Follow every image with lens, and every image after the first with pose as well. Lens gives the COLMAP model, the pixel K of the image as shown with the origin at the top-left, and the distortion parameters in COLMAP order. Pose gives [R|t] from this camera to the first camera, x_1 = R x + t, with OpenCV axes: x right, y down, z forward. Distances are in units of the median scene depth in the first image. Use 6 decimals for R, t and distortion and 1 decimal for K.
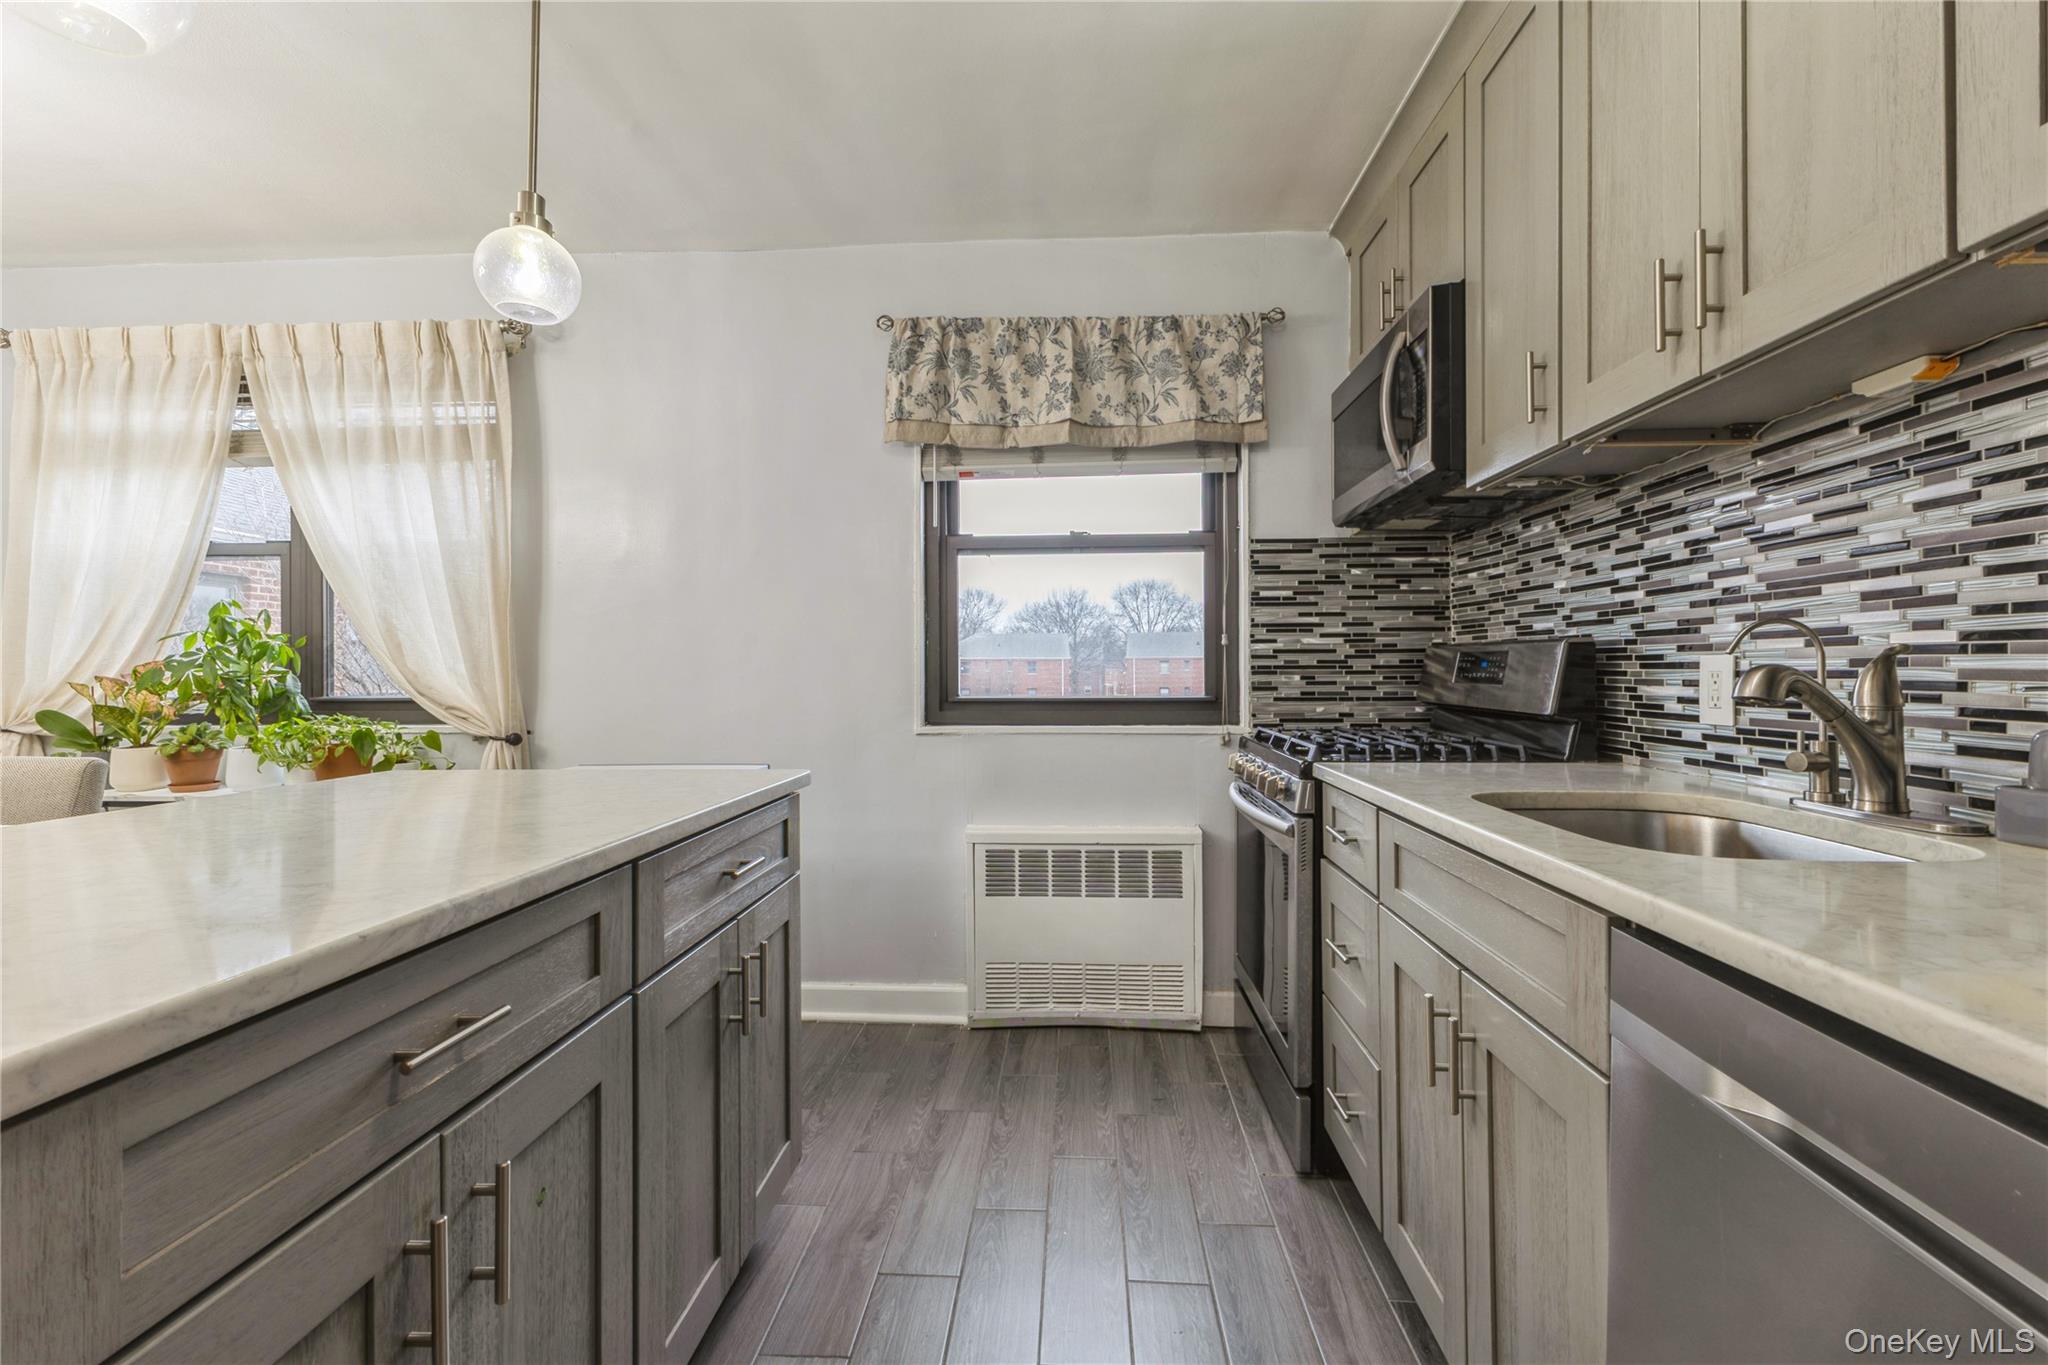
lens RADIAL K [[886.1, 0, 1027.8], [0, 886.1, 668.7], [0, 0, 1]] dist [0.008715, -0.000005]
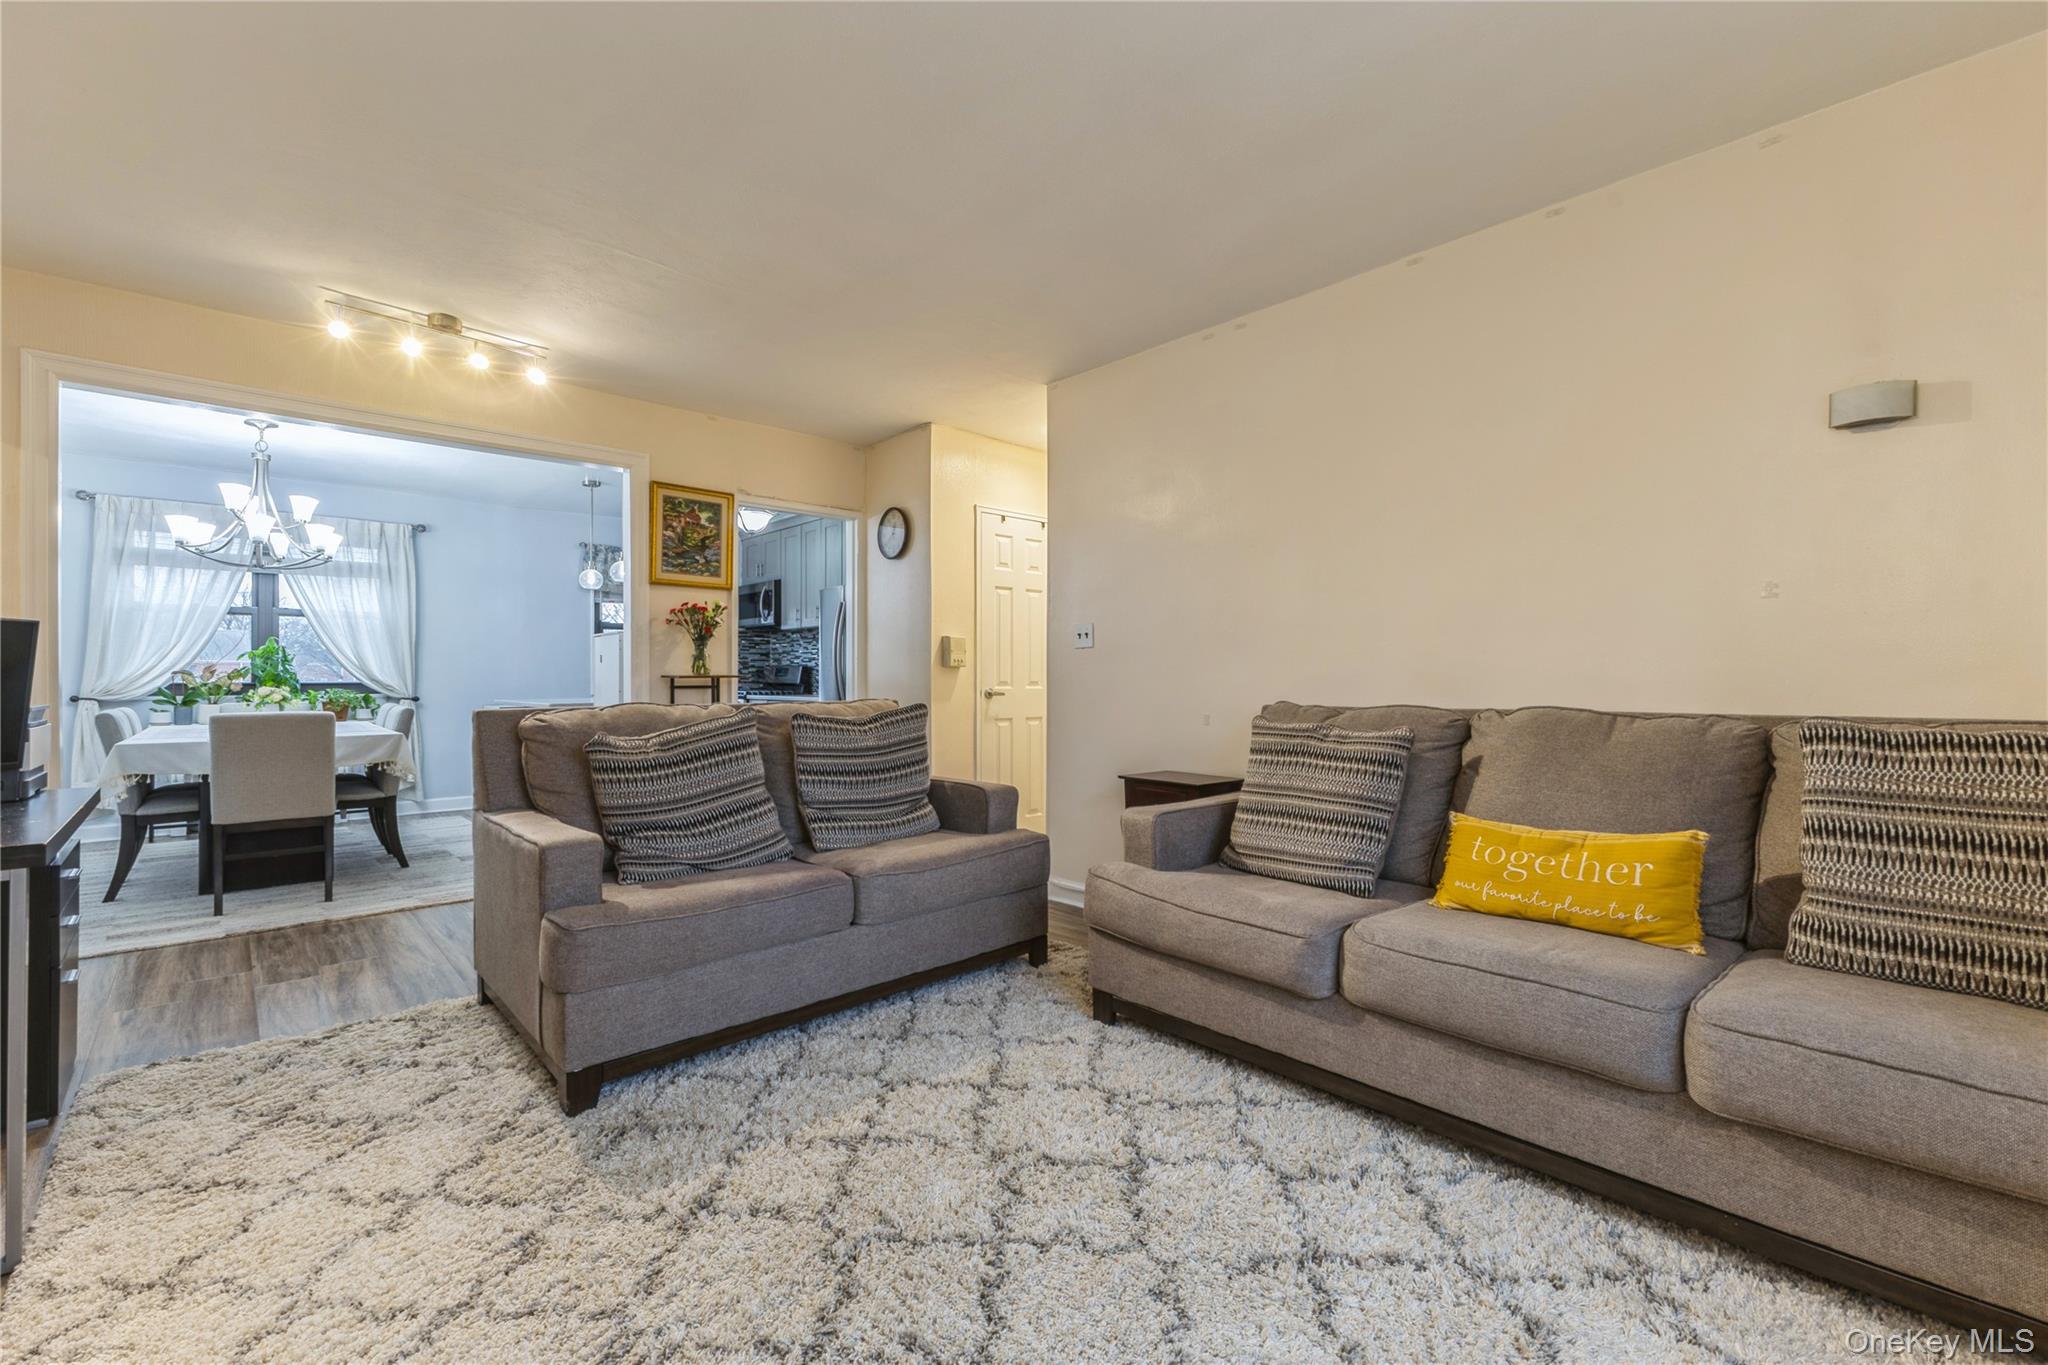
lens RADIAL K [[892.7, 0, 1019.5], [0, 892.7, 673.2], [0, 0, 1]] dist [0.000092, 0.000091]
pose [[0.696323, 0.007428, 0.717690, -1.205362], [-0.007956, 0.999965, -0.002631, 0.003788], [-0.717684, -0.003878, 0.696358, -1.891223]]
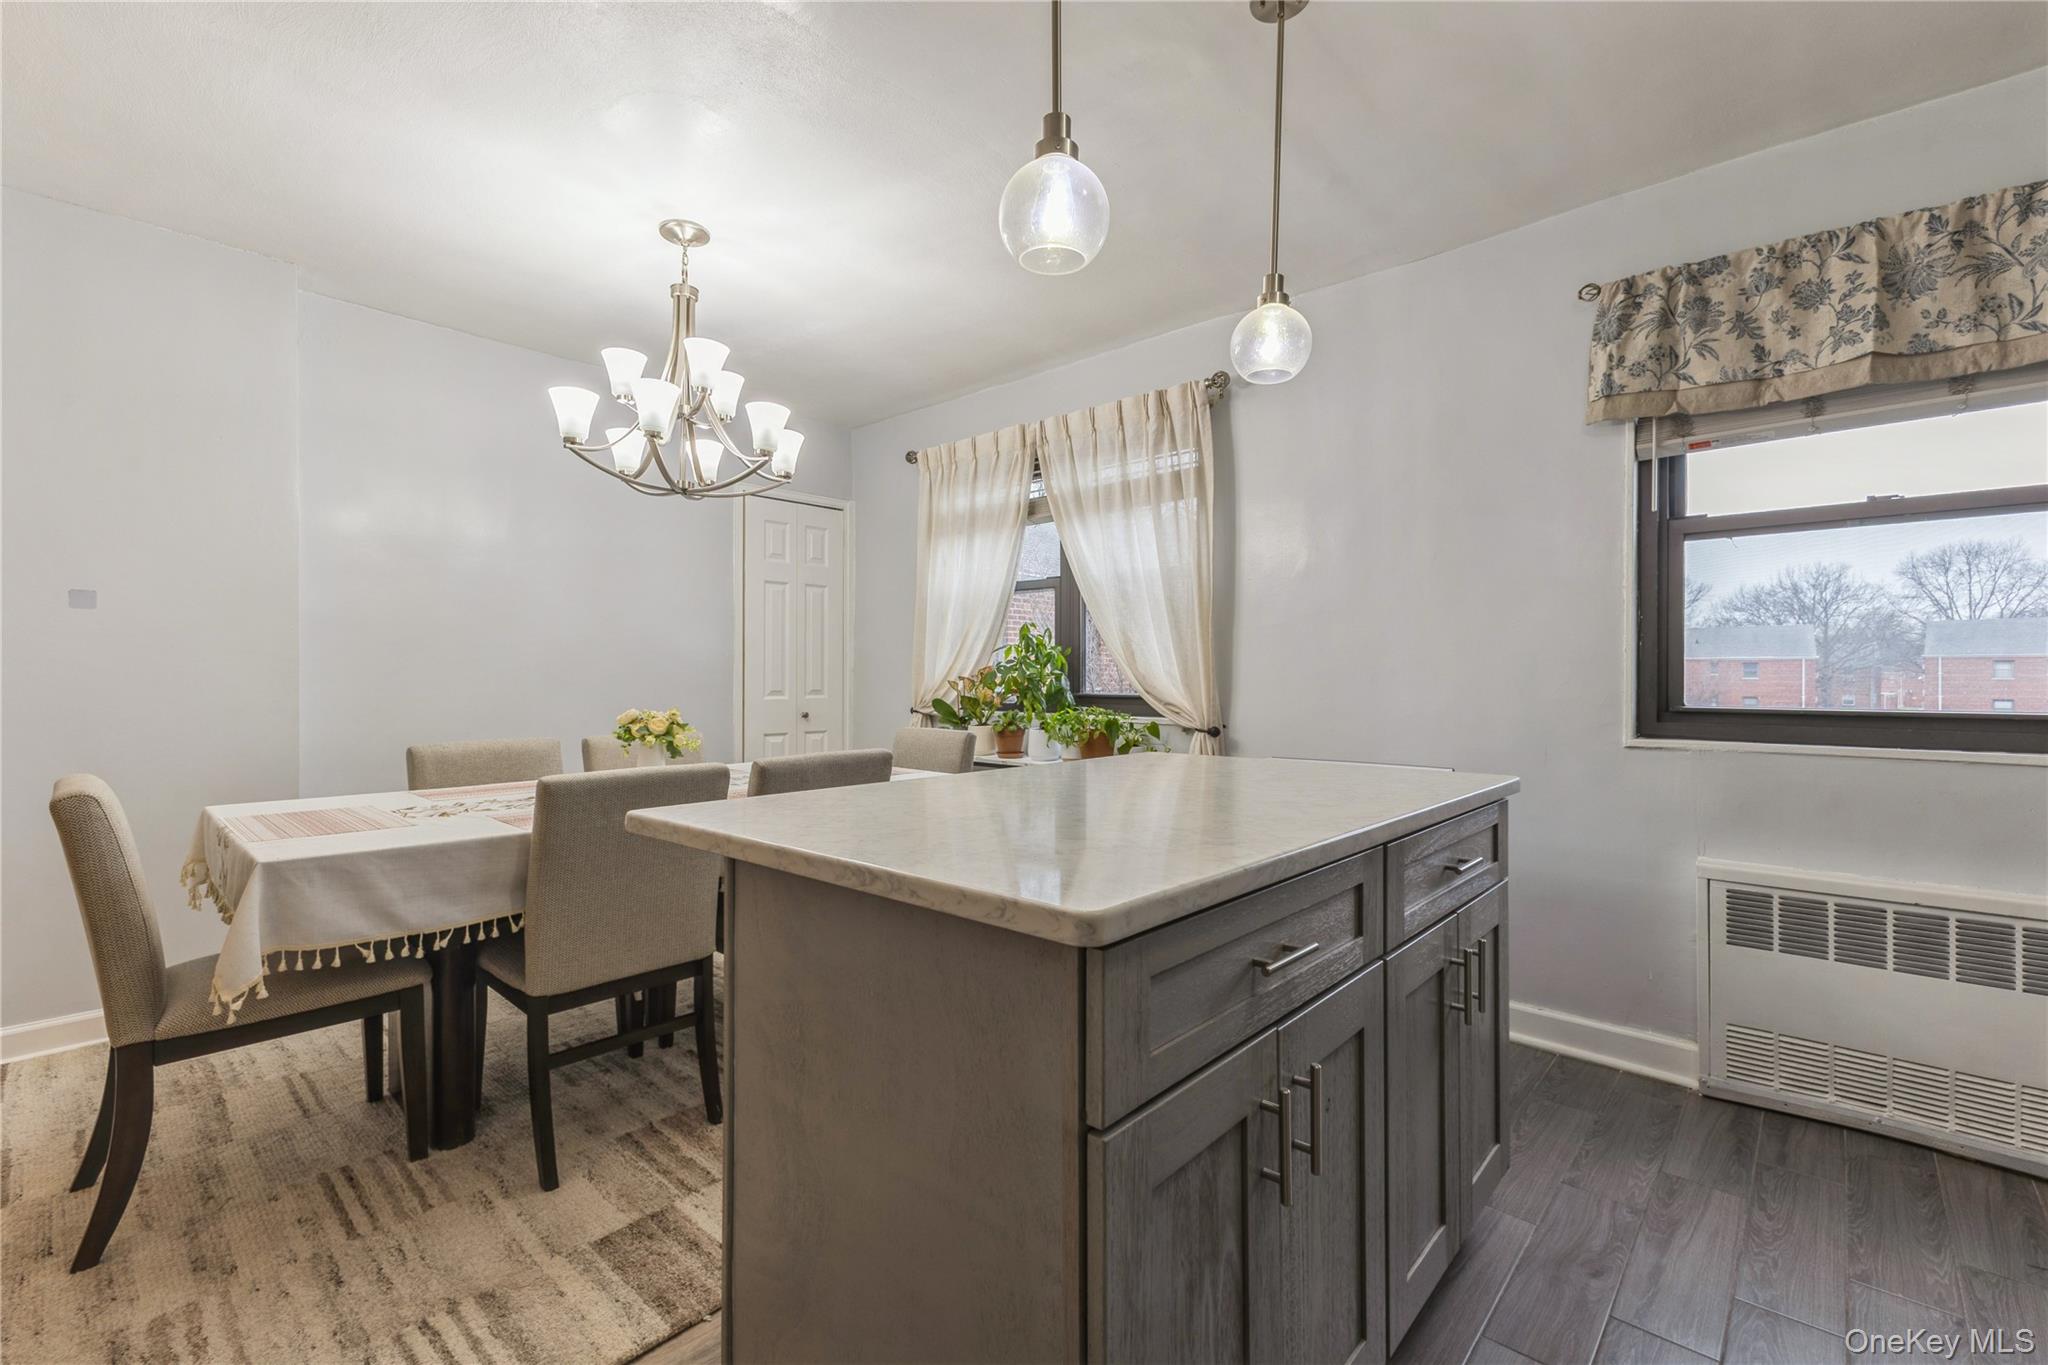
lens RADIAL K [[881.3, 0, 1029.1], [0, 881.3, 678.1], [0, 0, 1]] dist [0.018046, -0.006083]
pose [[0.779906, 0.007448, -0.625852, -0.037049], [-0.002183, 0.999955, 0.009180, -0.002272], [0.625892, -0.005794, 0.779888, -0.071252]]
